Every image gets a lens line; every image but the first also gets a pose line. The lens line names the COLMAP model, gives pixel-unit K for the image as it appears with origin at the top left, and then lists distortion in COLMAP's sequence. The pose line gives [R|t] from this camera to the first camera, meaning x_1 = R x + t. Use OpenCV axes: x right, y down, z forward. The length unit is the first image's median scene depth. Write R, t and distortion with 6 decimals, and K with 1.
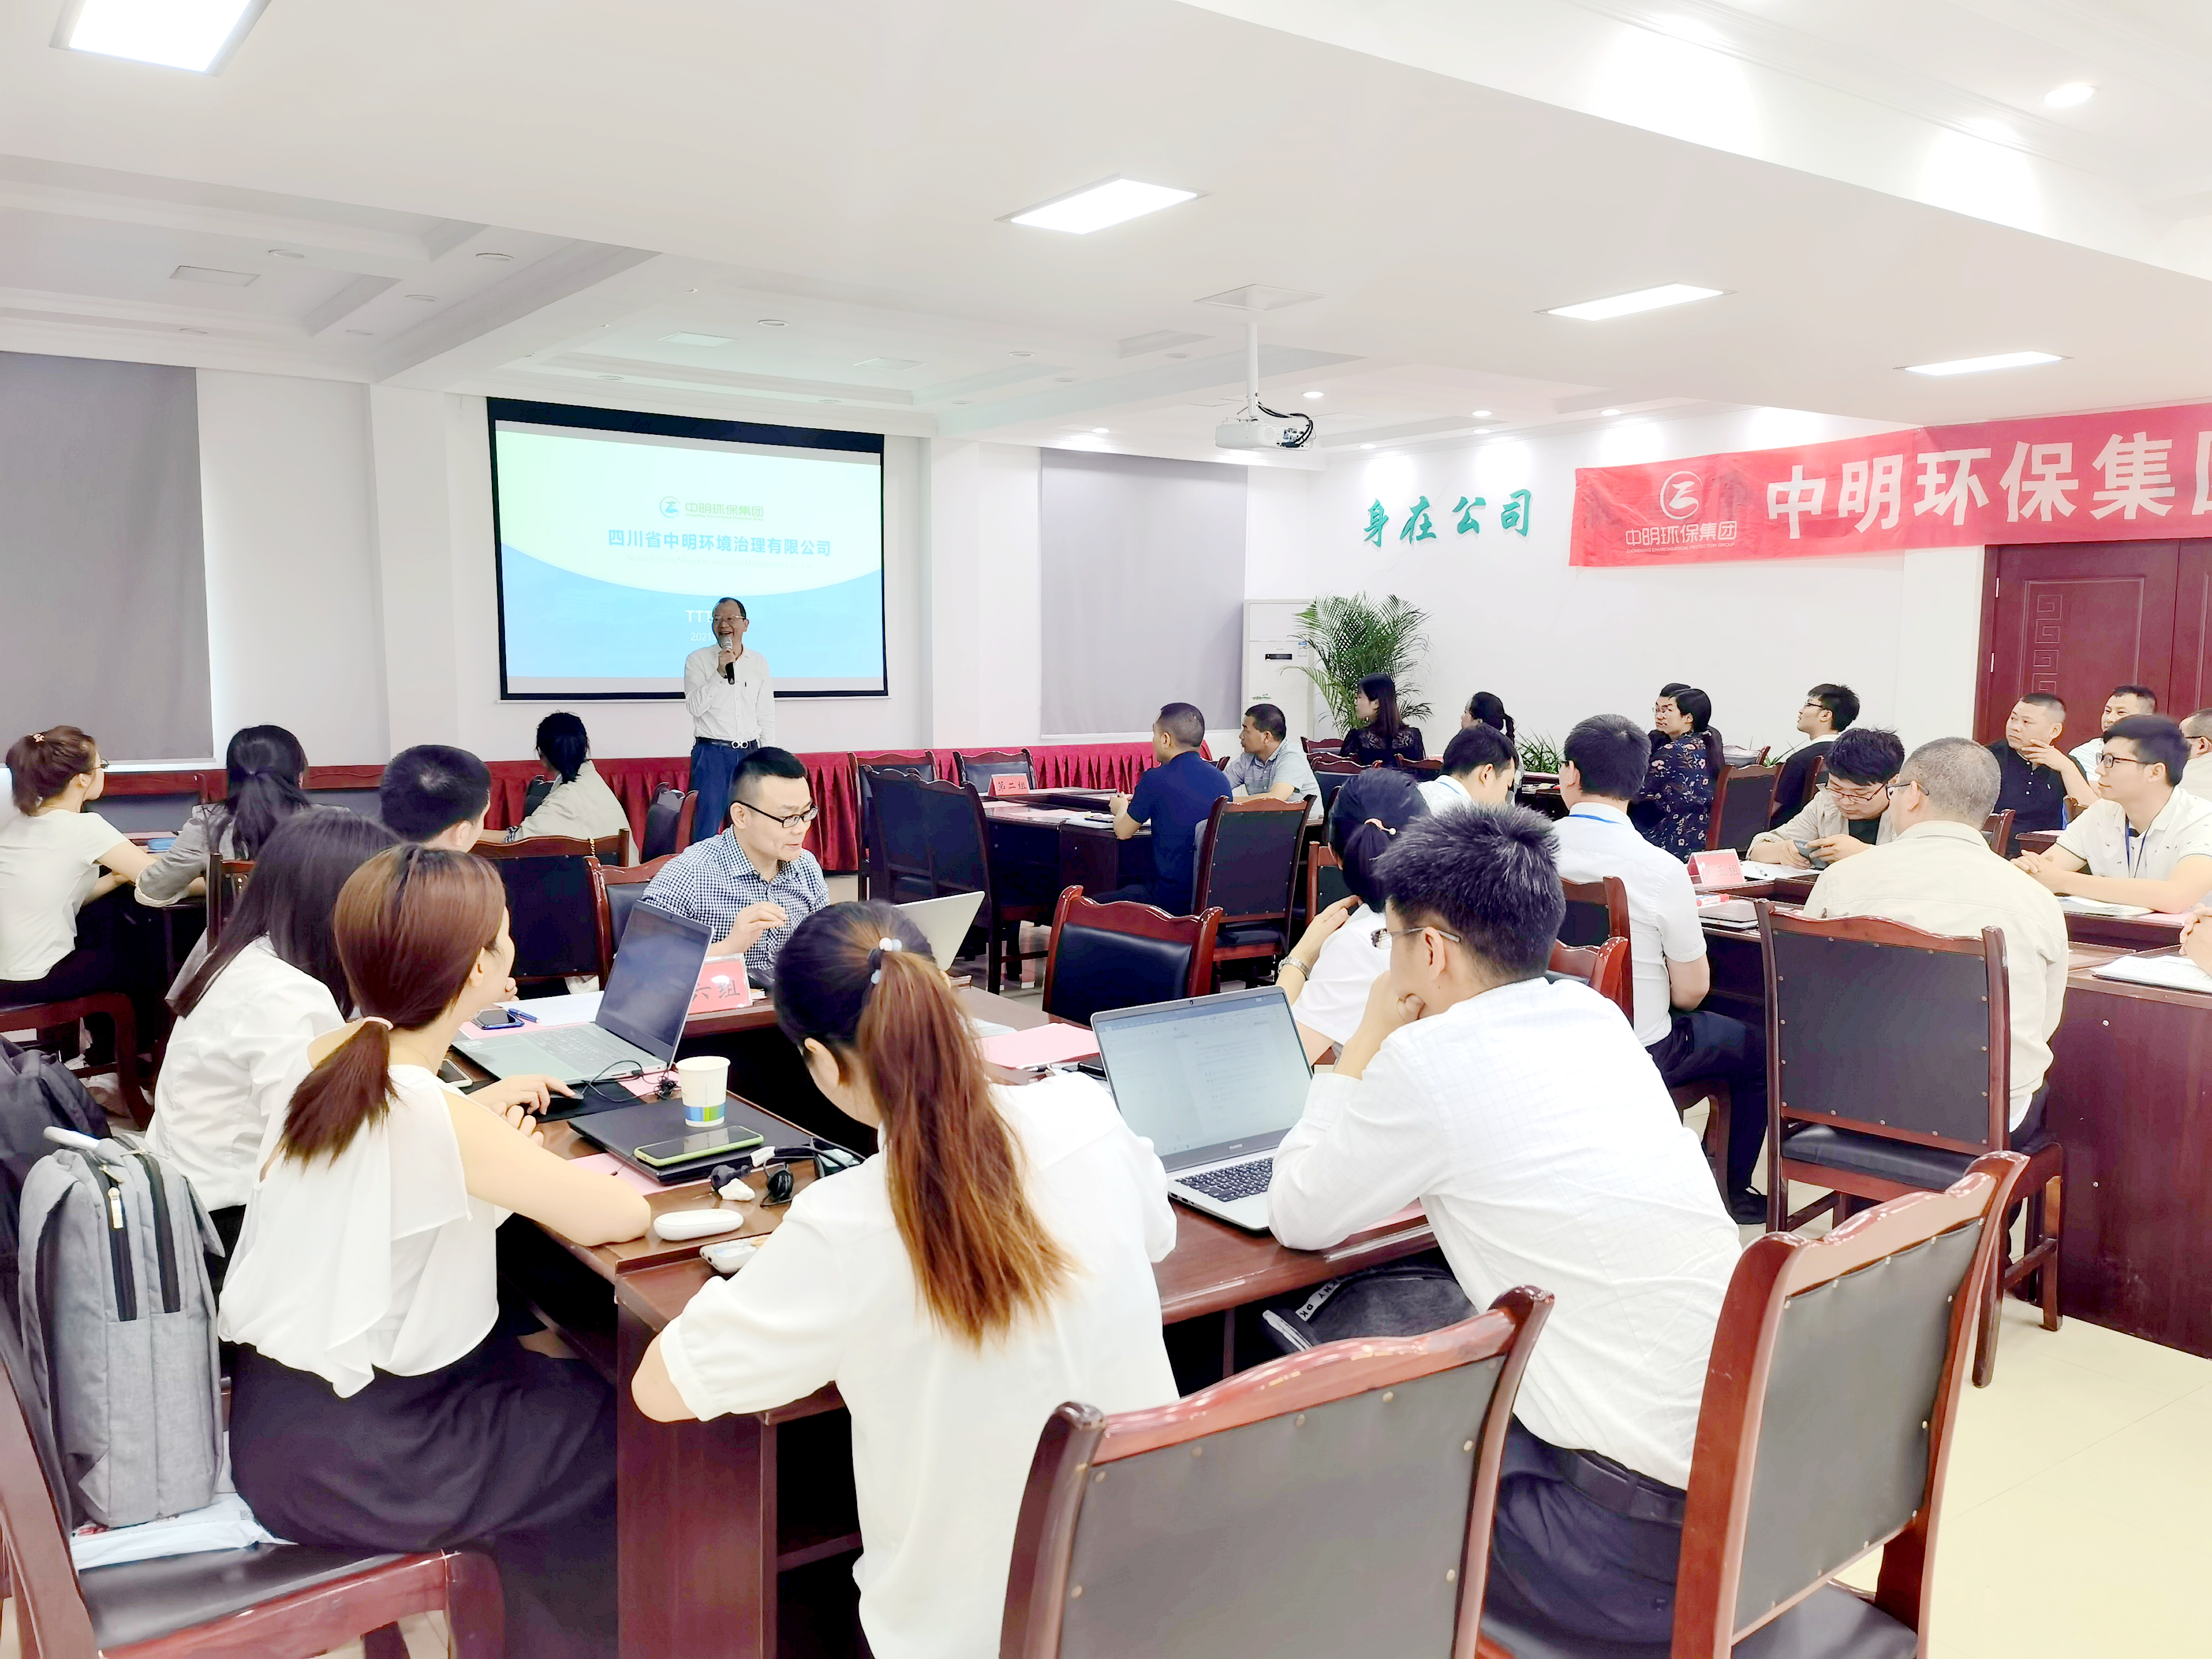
lens RADIAL K [[1861.9, 0, 1106.0], [0, 1861.9, 829.5], [0, 0, 1]] dist [0.114659, -0.006787]
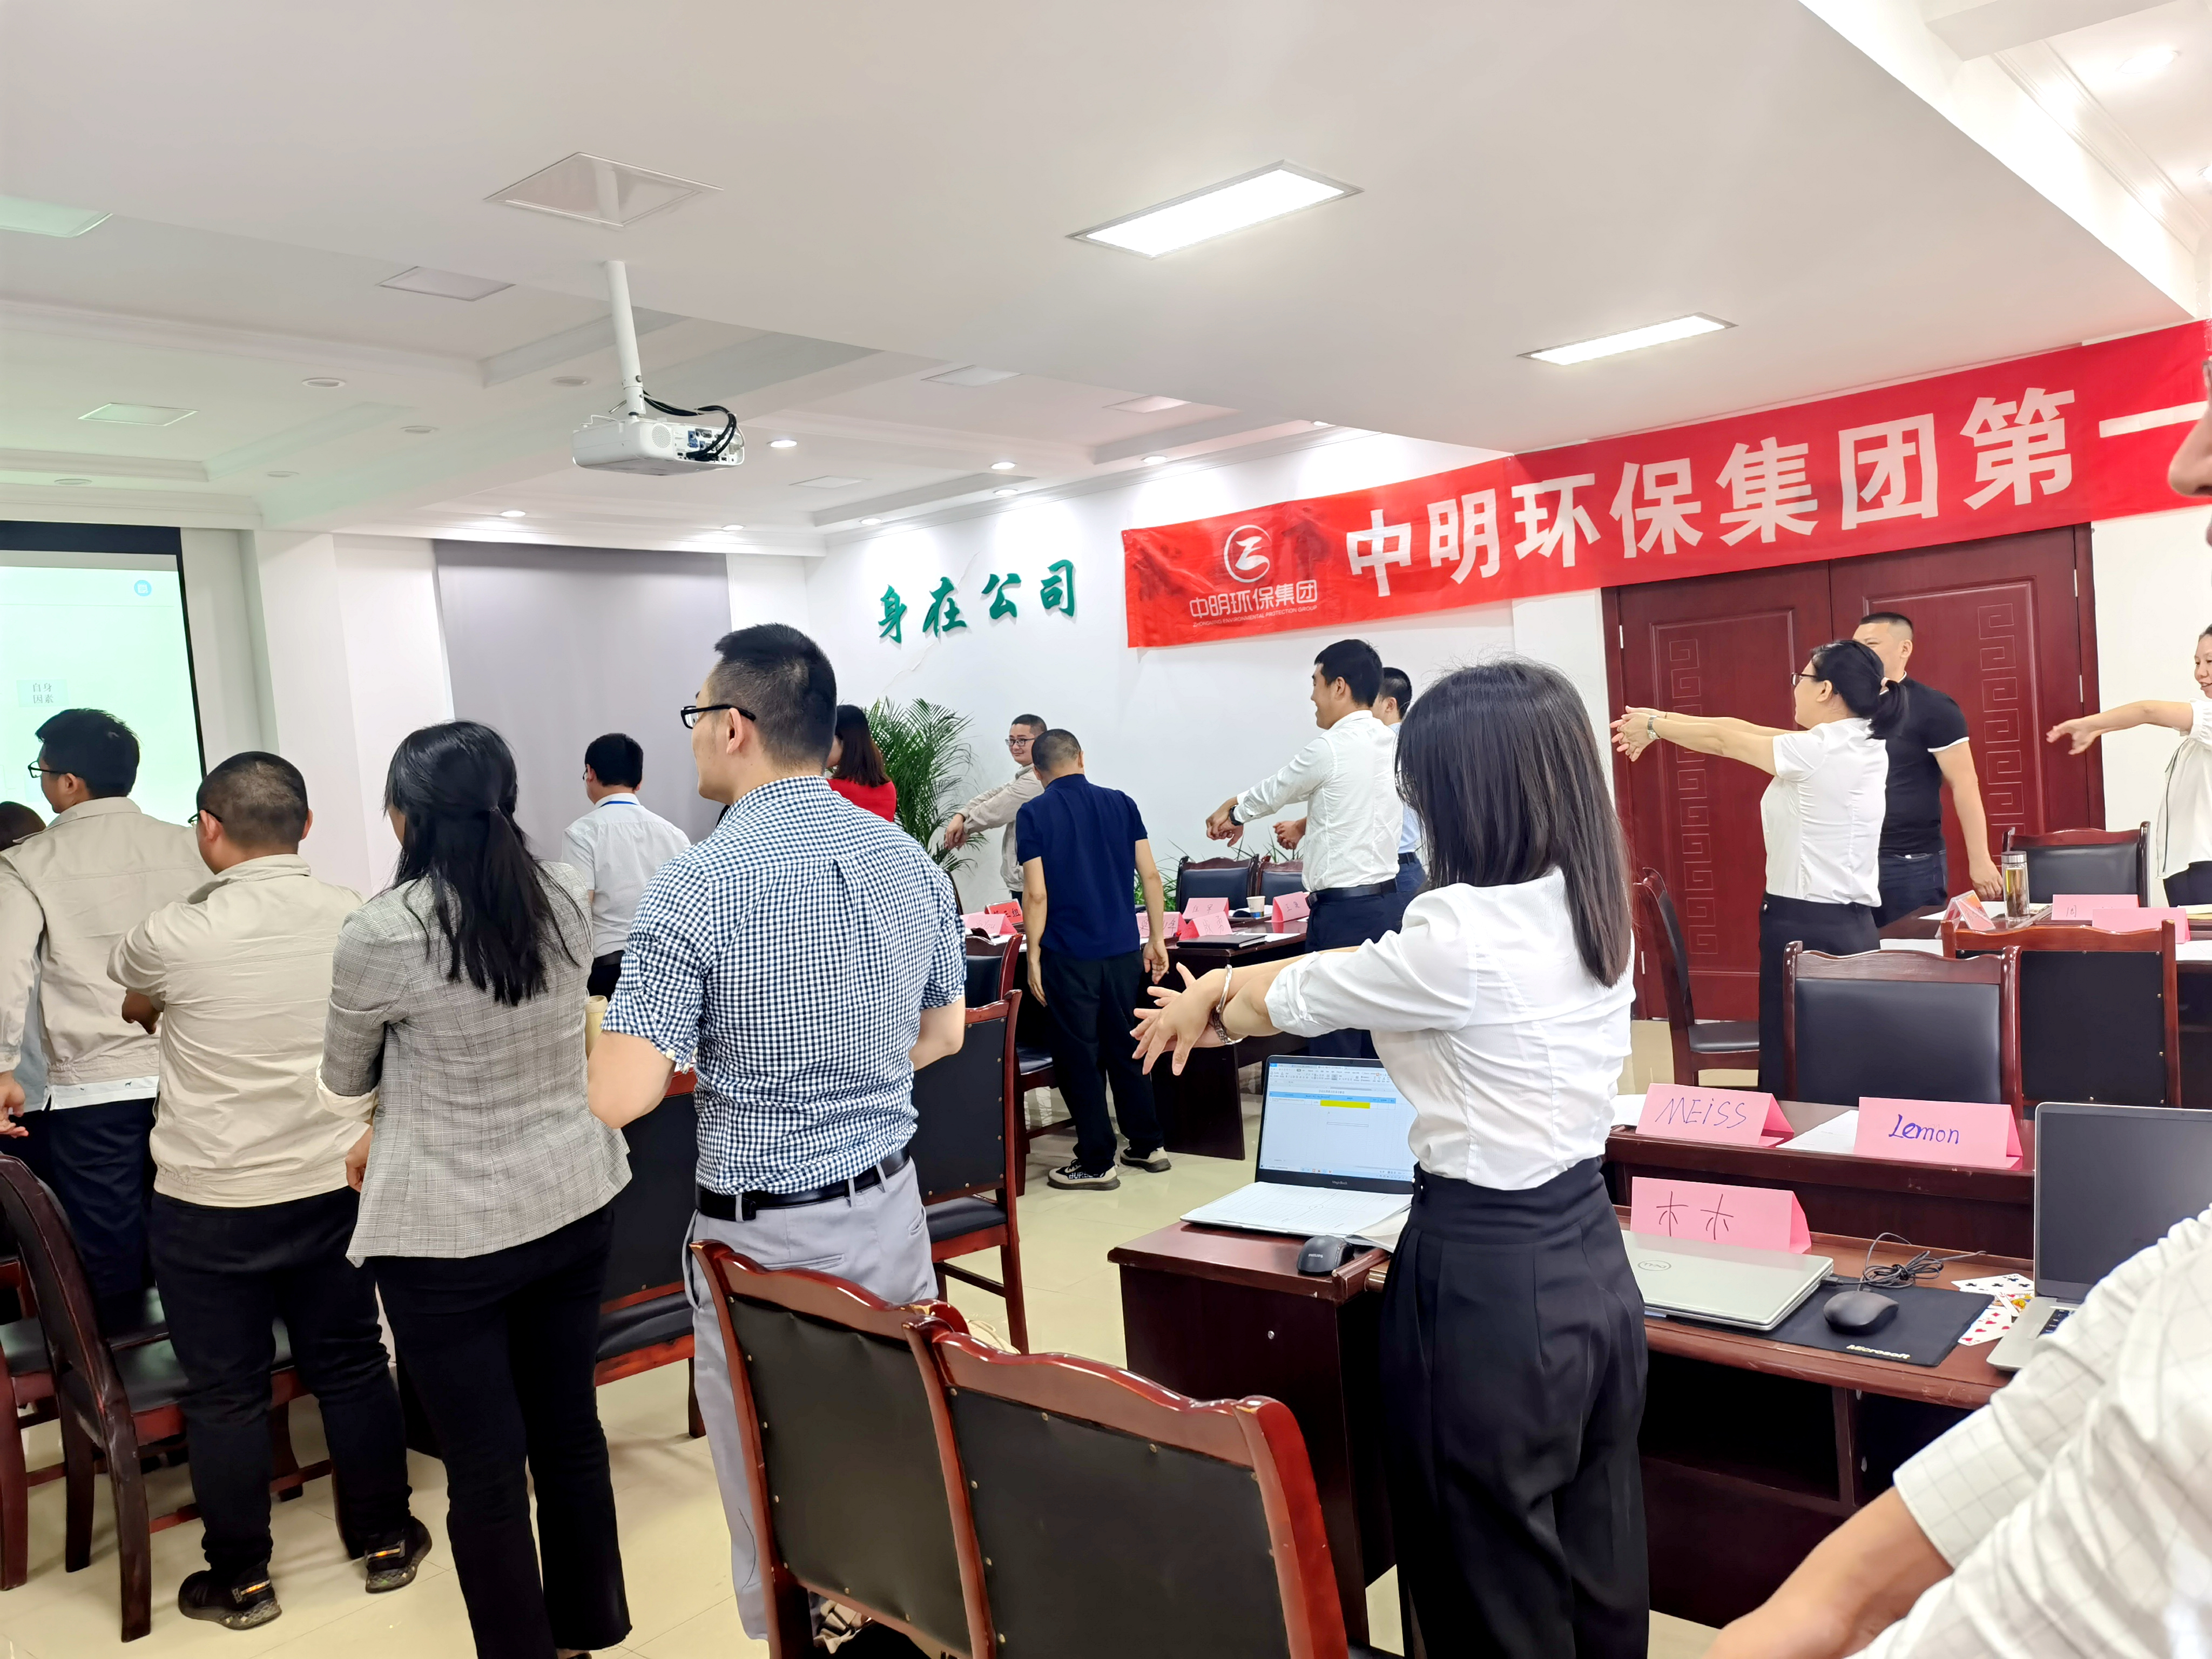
lens RADIAL K [[1861.9, 0, 1106.0], [0, 1861.9, 829.5], [0, 0, 1]] dist [0.114659, -0.006787]
pose [[0.968427, -0.094220, 0.230806, 0.045902], [0.108653, 0.992790, -0.050615, -0.023558], [-0.224374, 0.074095, 0.971682, 0.237325]]
